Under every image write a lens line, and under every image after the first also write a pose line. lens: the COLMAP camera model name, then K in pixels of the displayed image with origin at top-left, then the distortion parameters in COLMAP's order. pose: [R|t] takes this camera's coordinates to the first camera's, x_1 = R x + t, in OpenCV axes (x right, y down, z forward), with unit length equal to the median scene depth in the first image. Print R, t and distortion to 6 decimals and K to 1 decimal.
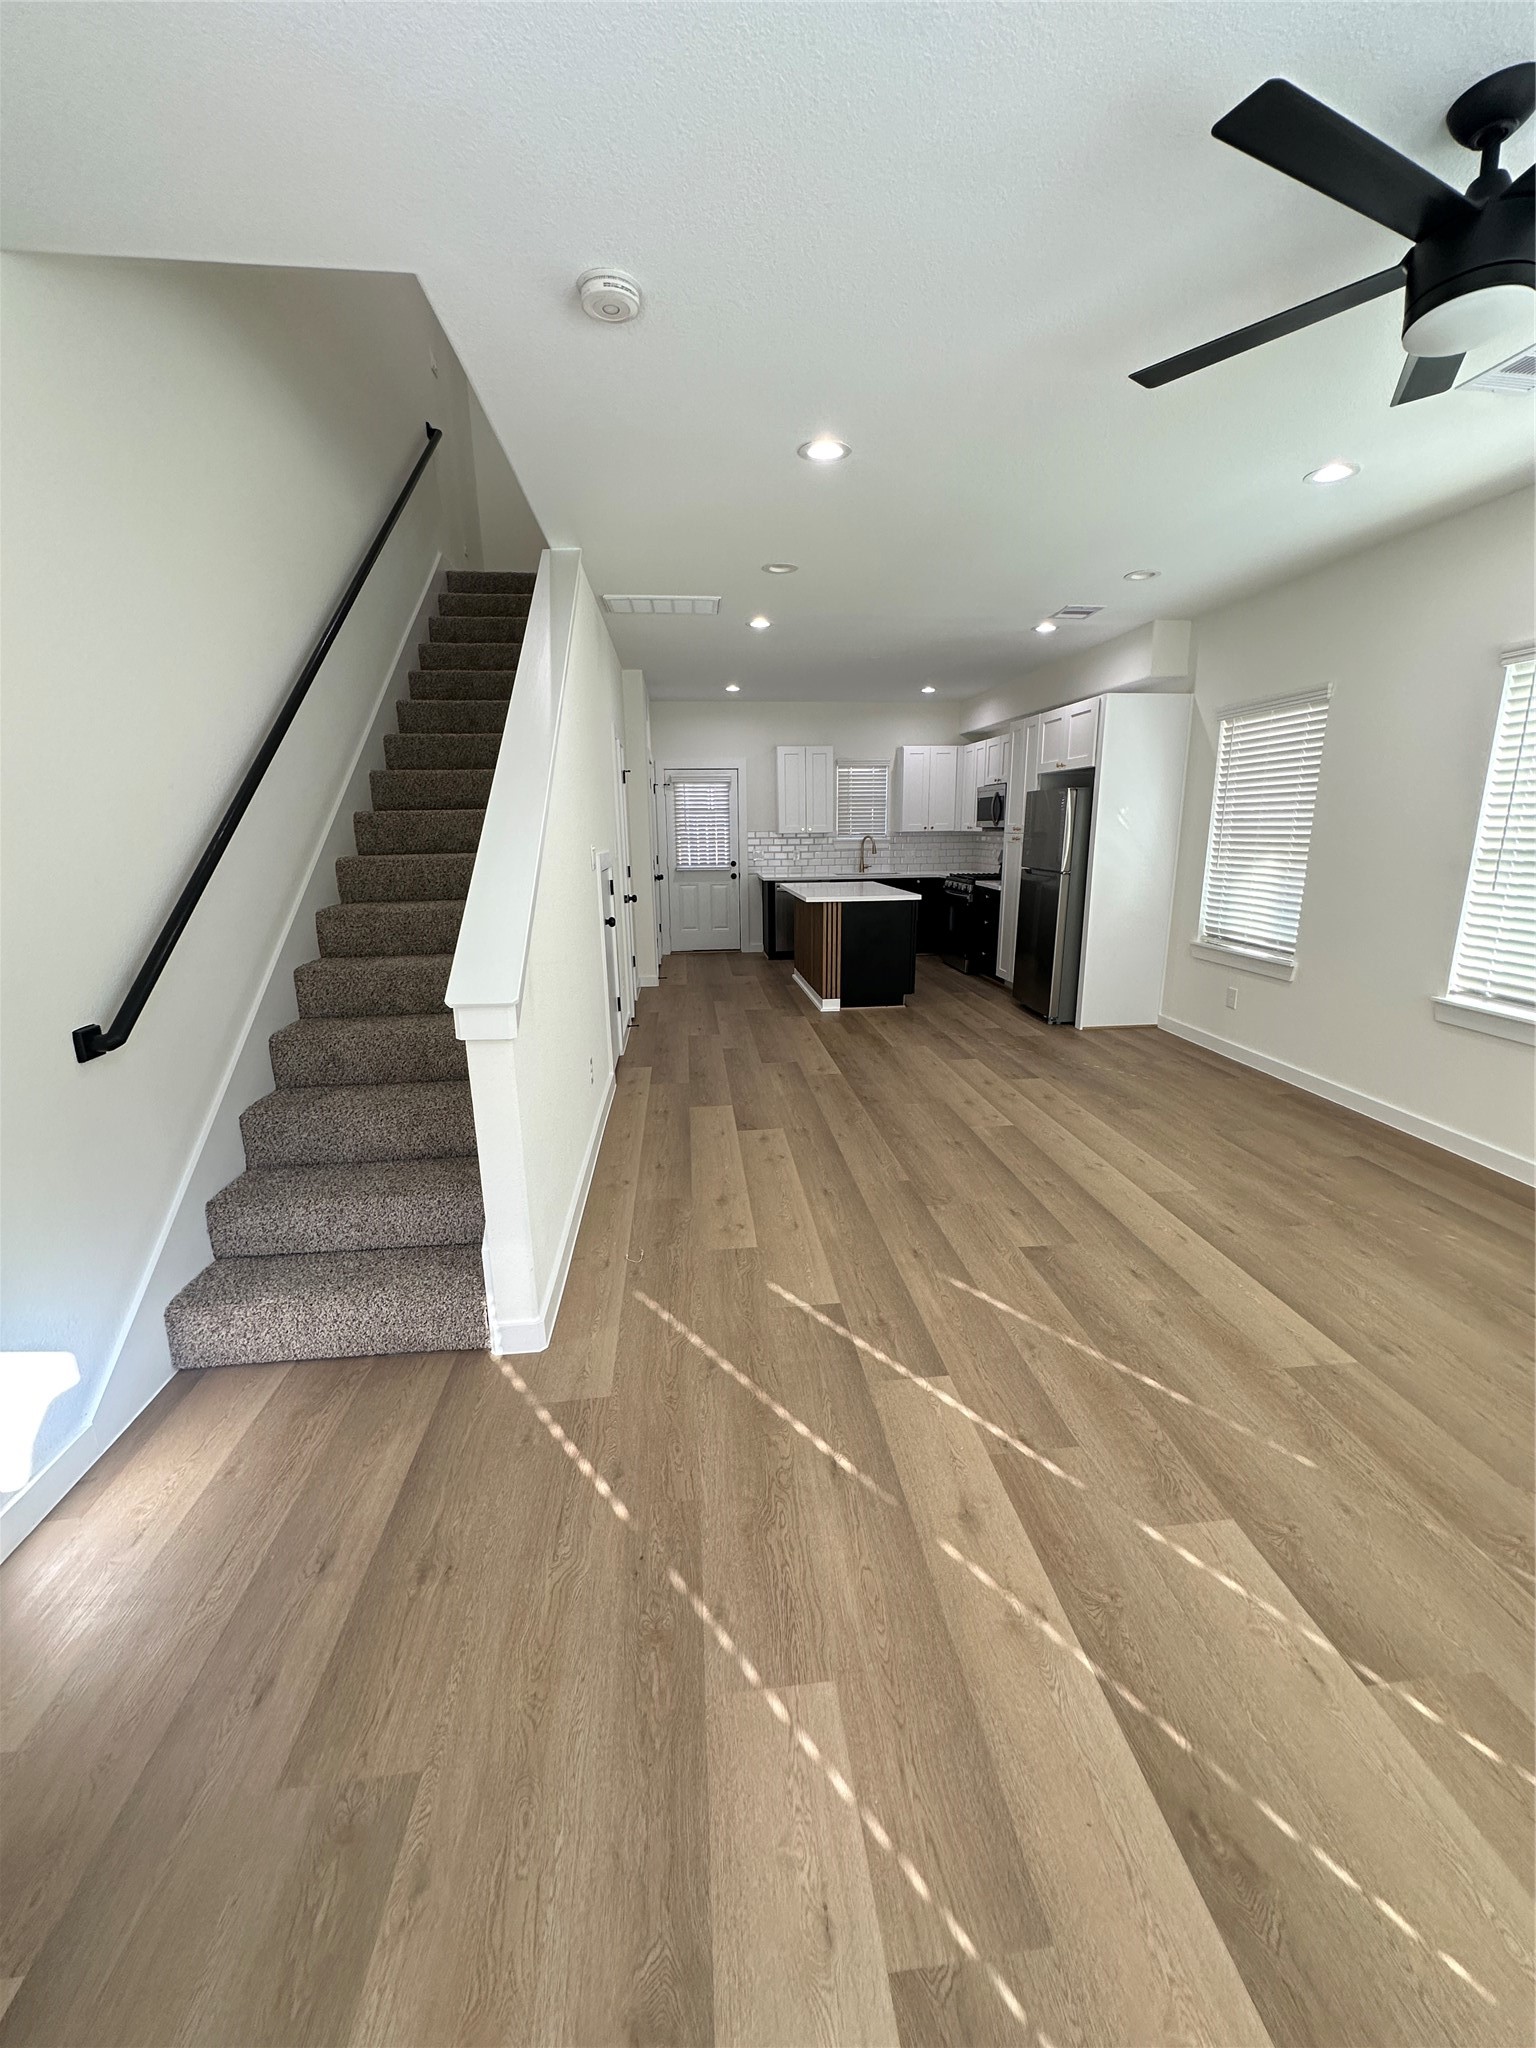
lens RADIAL K [[805.2, 0, 769.7], [0, 805.2, 1037.7], [0, 0, 1]] dist [-0.000371, 0.000012]
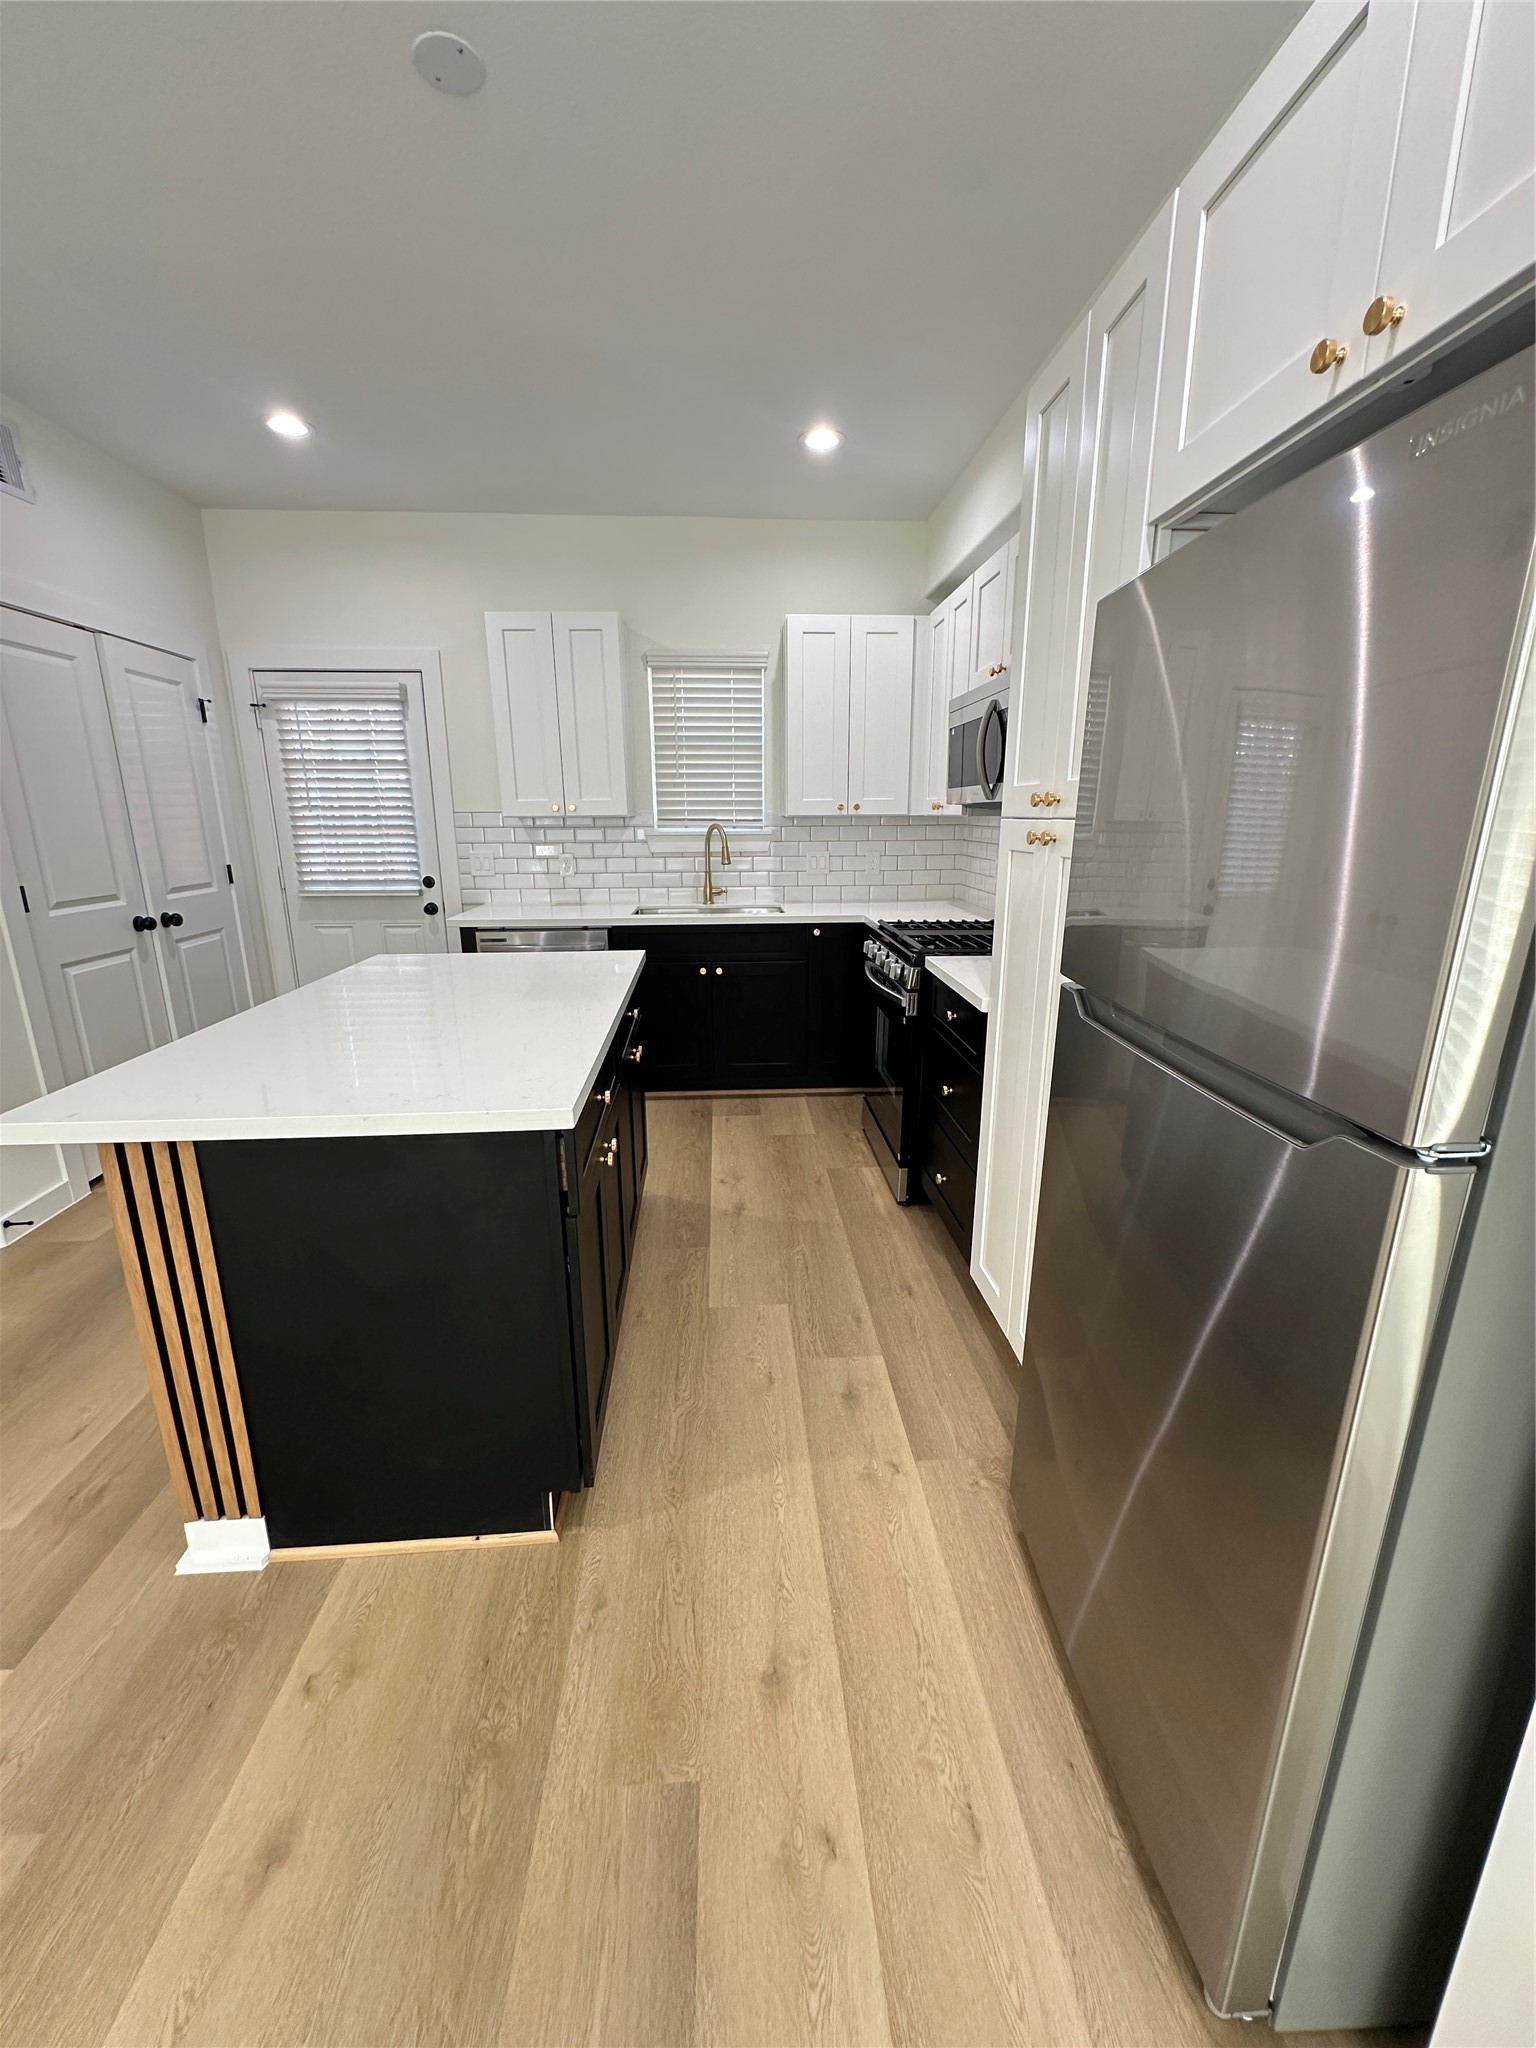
lens RADIAL K [[817.3, 0, 768.0], [0, 817.3, 1024.0], [0, 0, 1]] dist [-0.002153, 0.000087]
pose [[0.998614, 0.018796, -0.049165, 0.180581], [-0.018868, 0.999821, -0.001013, -0.144463], [0.049137, 0.001940, 0.998790, 0.567376]]
